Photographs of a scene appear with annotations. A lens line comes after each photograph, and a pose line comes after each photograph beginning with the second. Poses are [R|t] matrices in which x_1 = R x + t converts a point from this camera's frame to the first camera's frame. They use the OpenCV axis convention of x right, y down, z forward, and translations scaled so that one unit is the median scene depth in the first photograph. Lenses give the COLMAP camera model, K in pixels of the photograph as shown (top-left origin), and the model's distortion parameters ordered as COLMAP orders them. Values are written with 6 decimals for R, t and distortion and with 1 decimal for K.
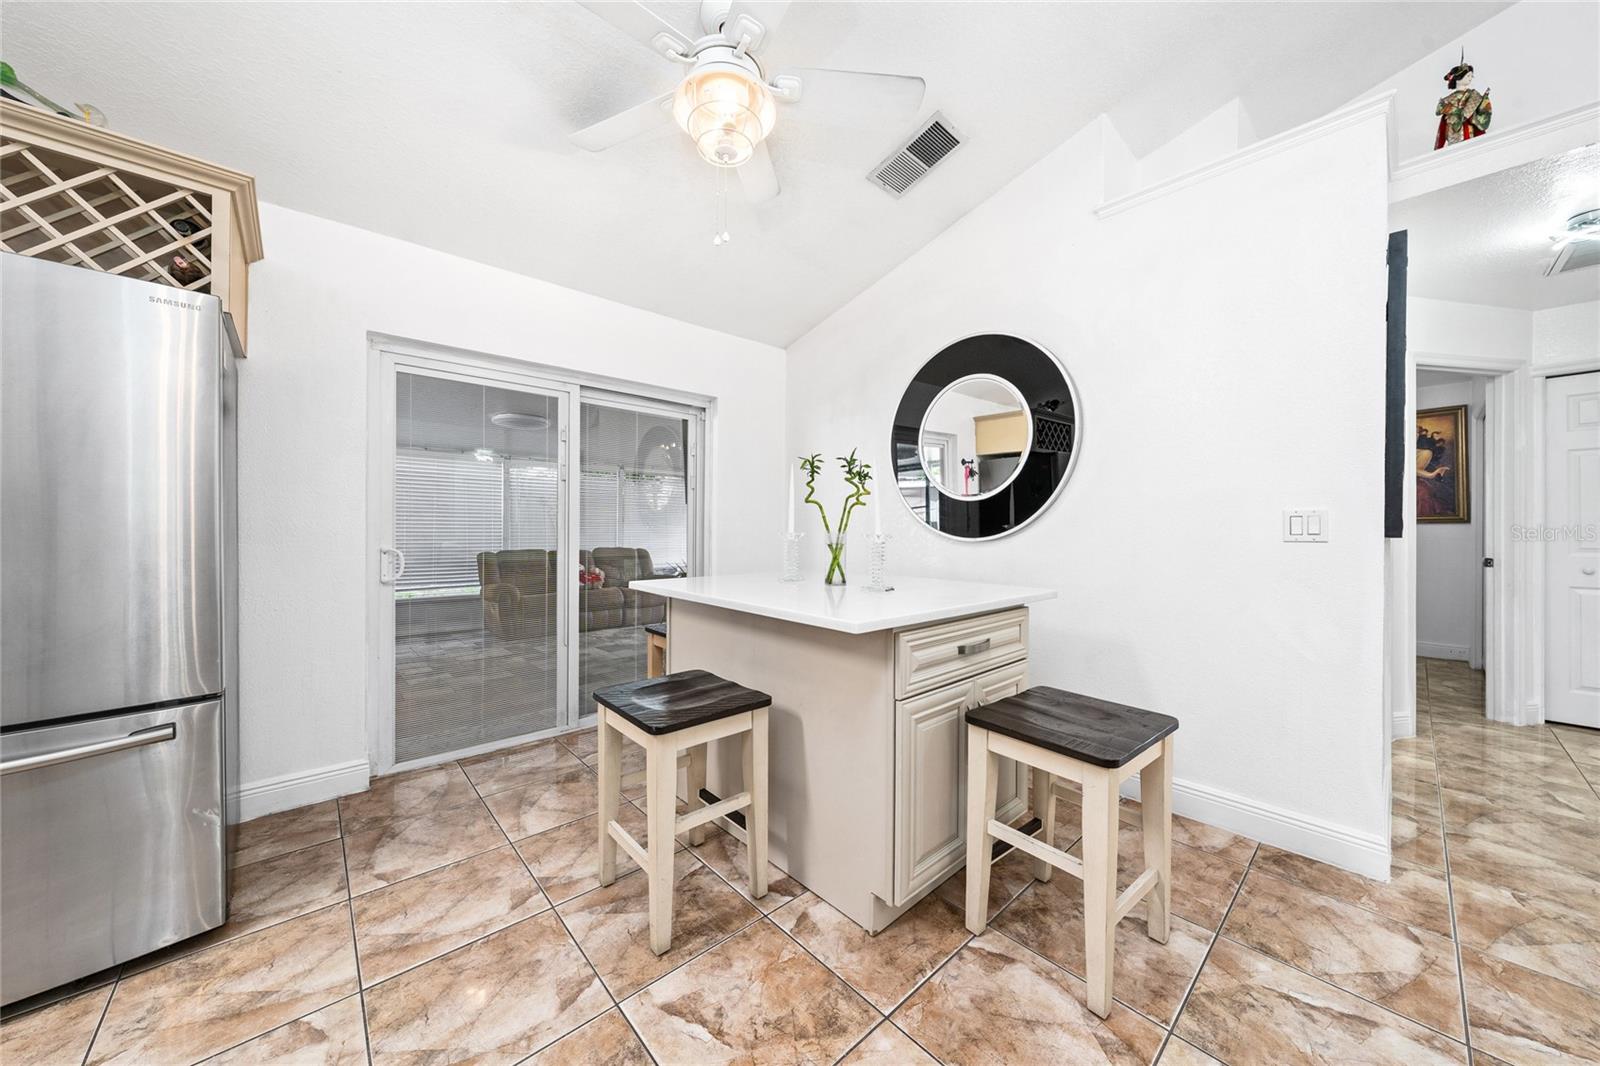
lens RADIAL K [[563.8, 0, 802.0], [0, 563.8, 529.1], [0, 0, 1]] dist [-0.003781, 0.000503]
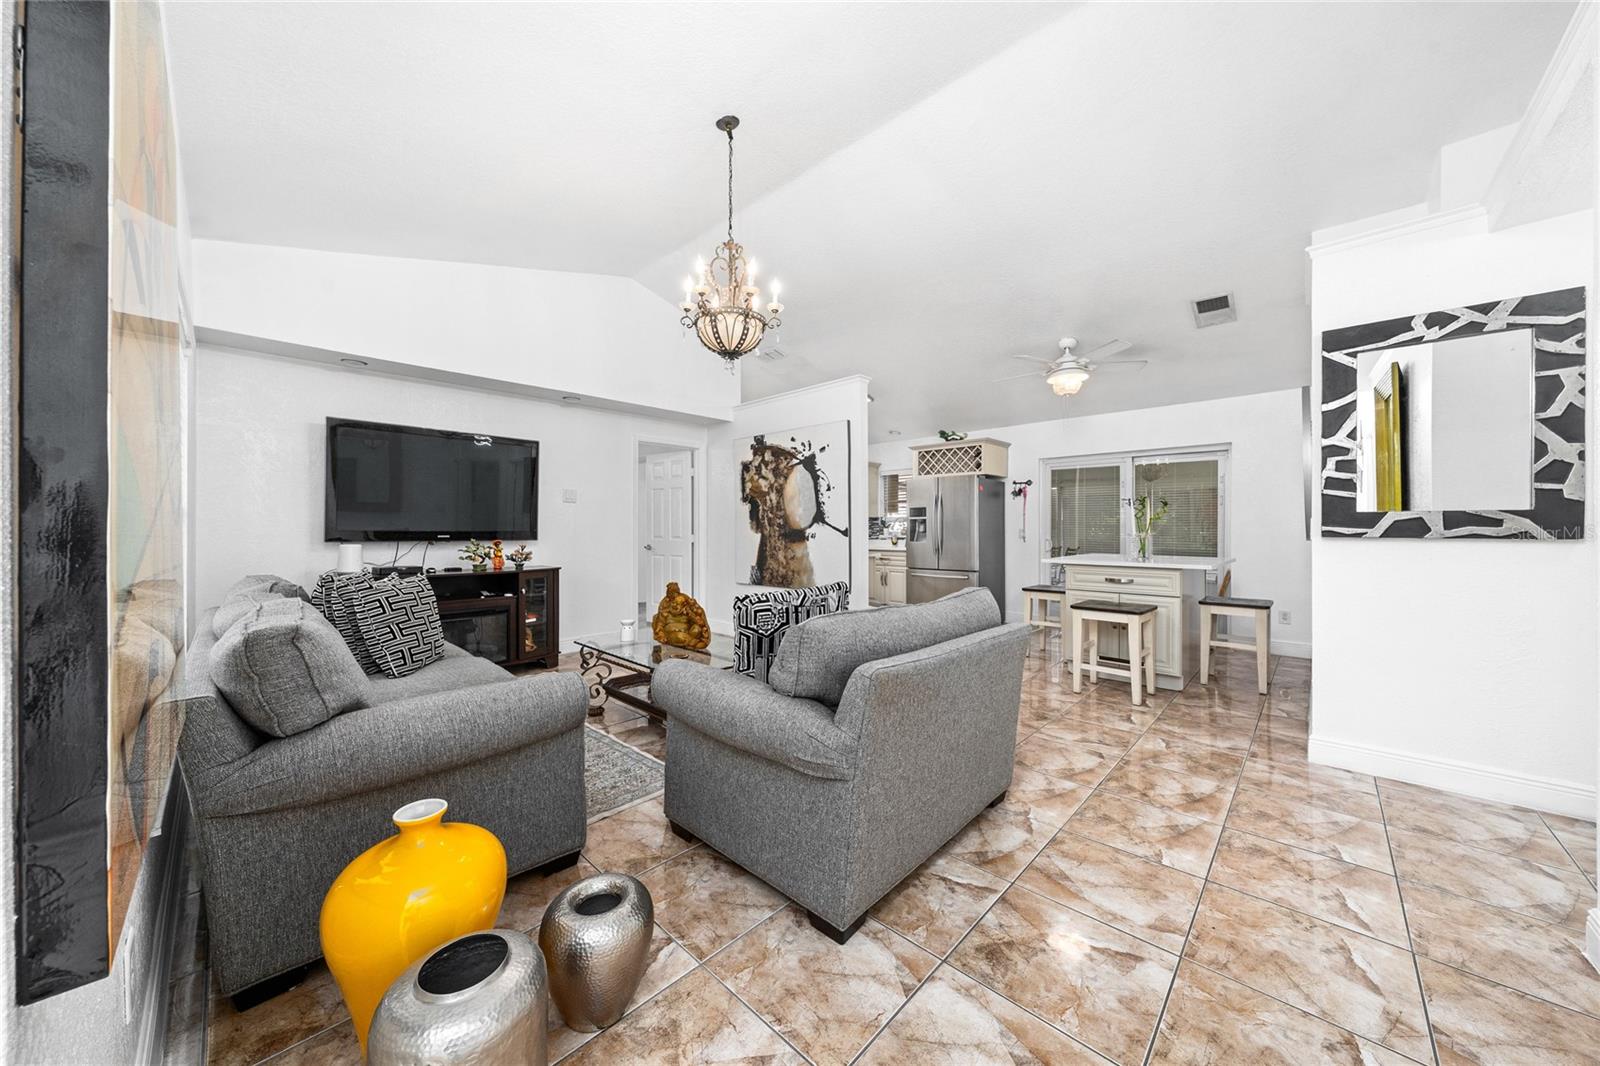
lens RADIAL K [[563.8, 0, 792.3], [0, 563.8, 527.2], [0, 0, 1]] dist [-0.003781, 0.000503]
pose [[0.071161, -0.006257, -0.997445, 2.459048], [-0.004508, 0.999968, -0.006594, 0.003248], [0.997455, 0.004966, 0.071130, -0.520787]]
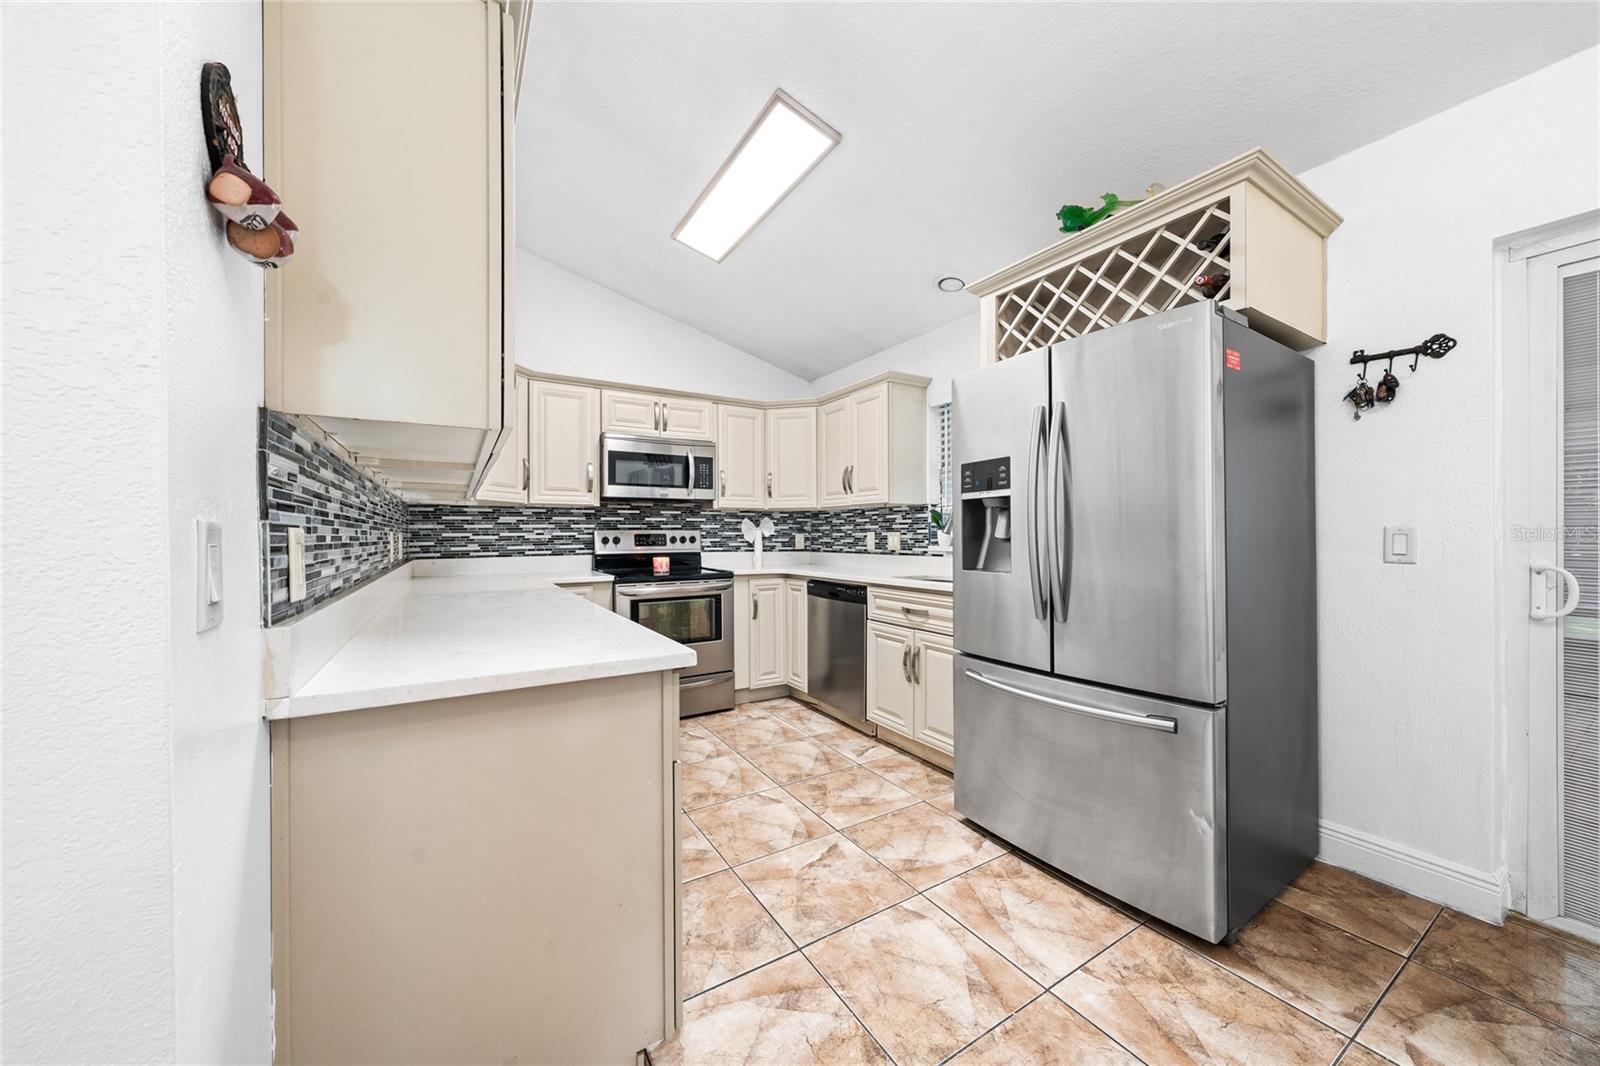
lens RADIAL K [[563.1, 0, 805.6], [0, 563.1, 534.1], [0, 0, 1]] dist [-0.001397, -0.000041]
pose [[-0.183789, -0.003062, -0.982961, 0.045217], [0.003224, 0.999988, -0.003717, -0.001378], [0.982960, -0.003852, -0.183777, 0.403097]]
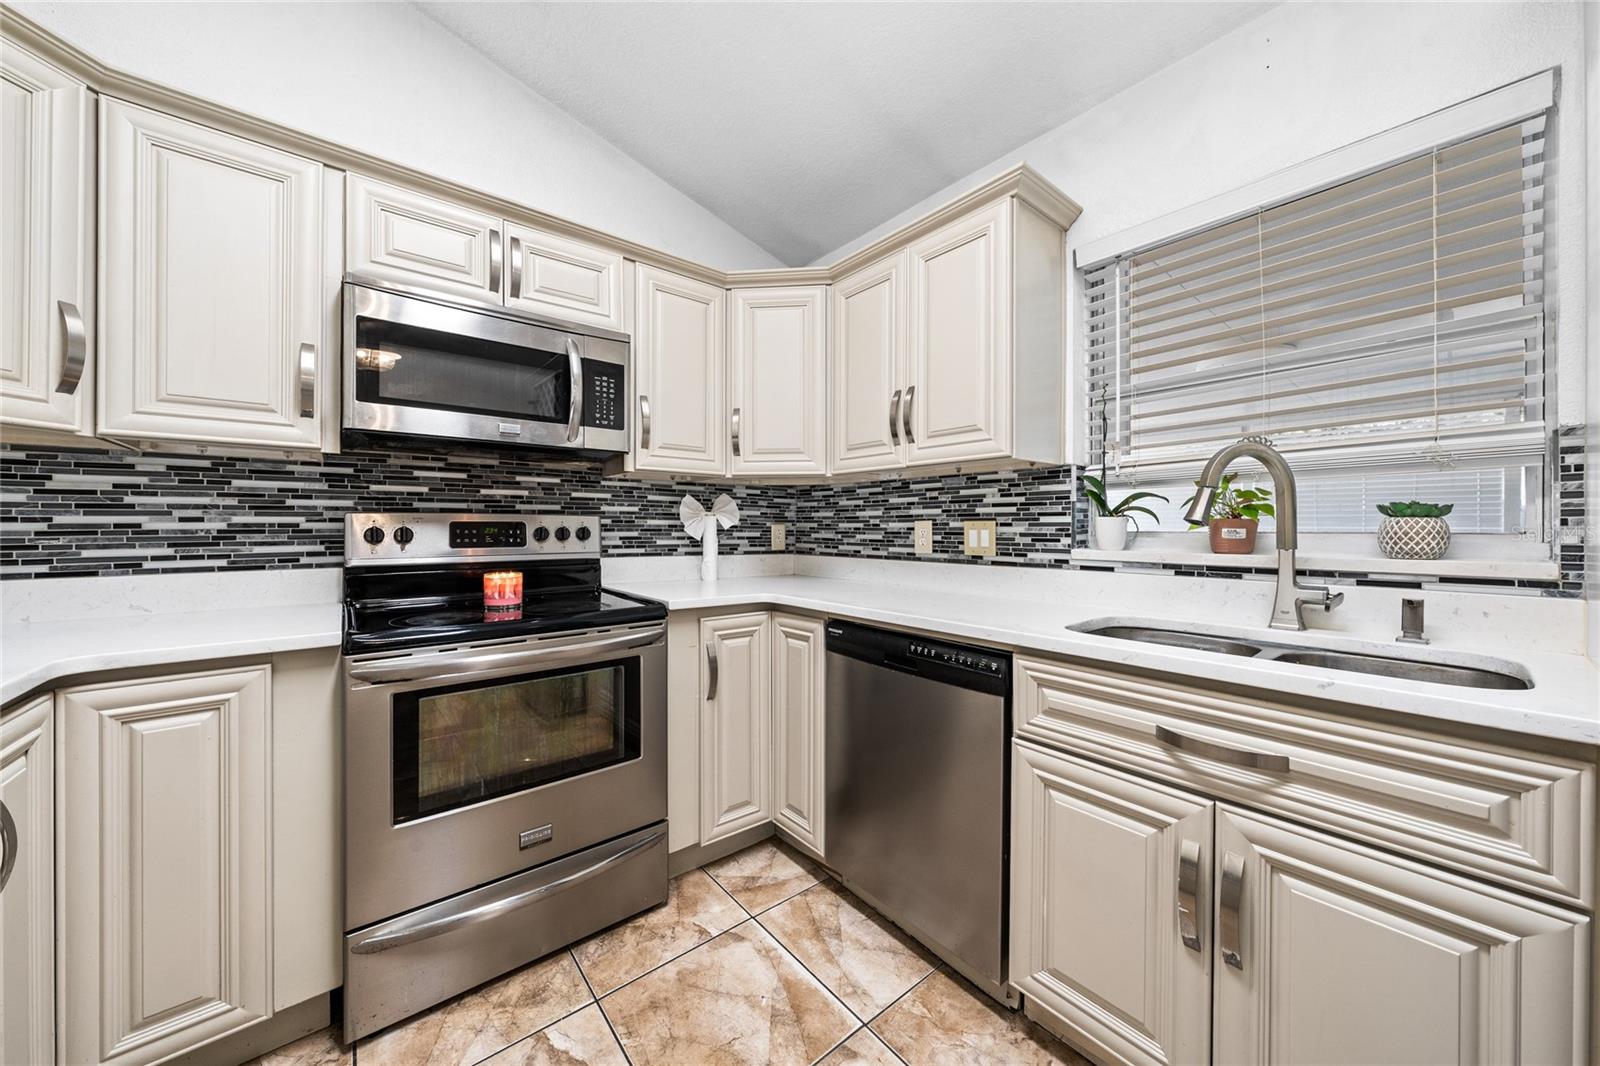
lens RADIAL K [[563.1, 0, 806.0], [0, 563.1, 524.9], [0, 0, 1]] dist [-0.001397, -0.000041]
pose [[-0.053355, -0.006751, -0.998553, -0.905019], [-0.001856, 0.999976, -0.006661, -0.000312], [0.998574, 0.001497, -0.053366, 0.079734]]
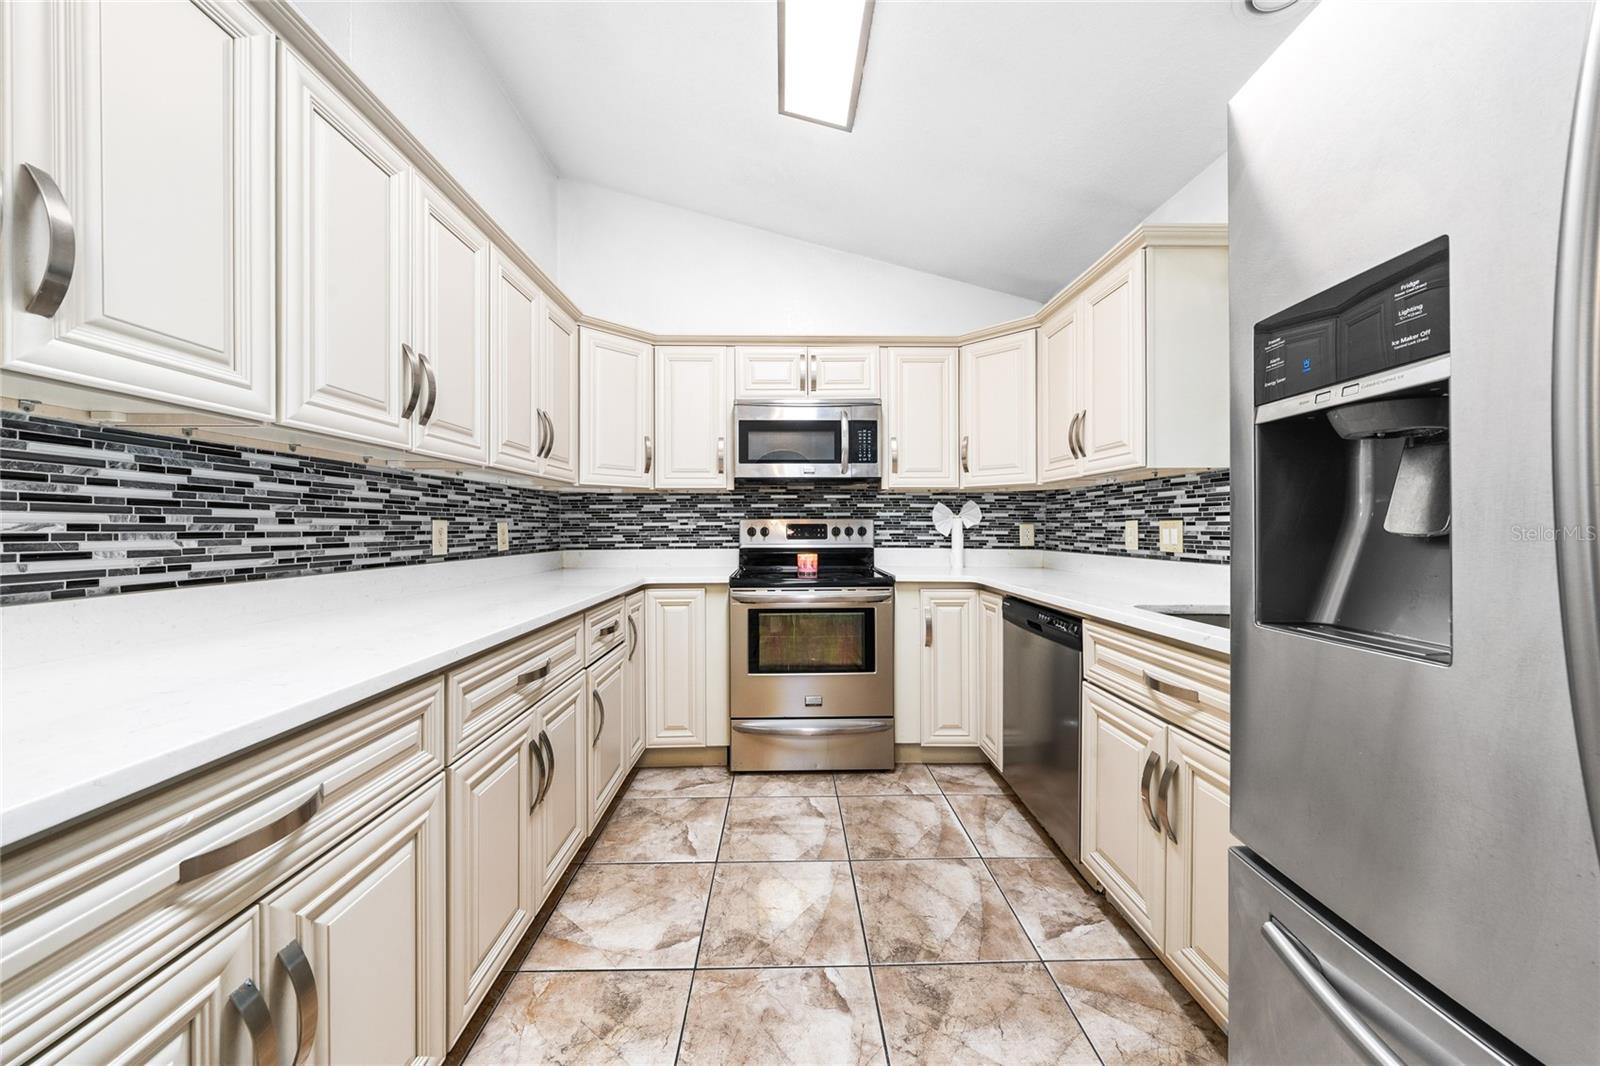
lens RADIAL K [[563.1, 0, 795.7], [0, 563.1, 526.3], [0, 0, 1]] dist [-0.001397, -0.000041]
pose [[-0.657451, -0.002481, -0.753494, -0.607531], [-0.000637, 0.999996, -0.002737, 0.000410], [0.753497, -0.001319, -0.657450, 0.520103]]
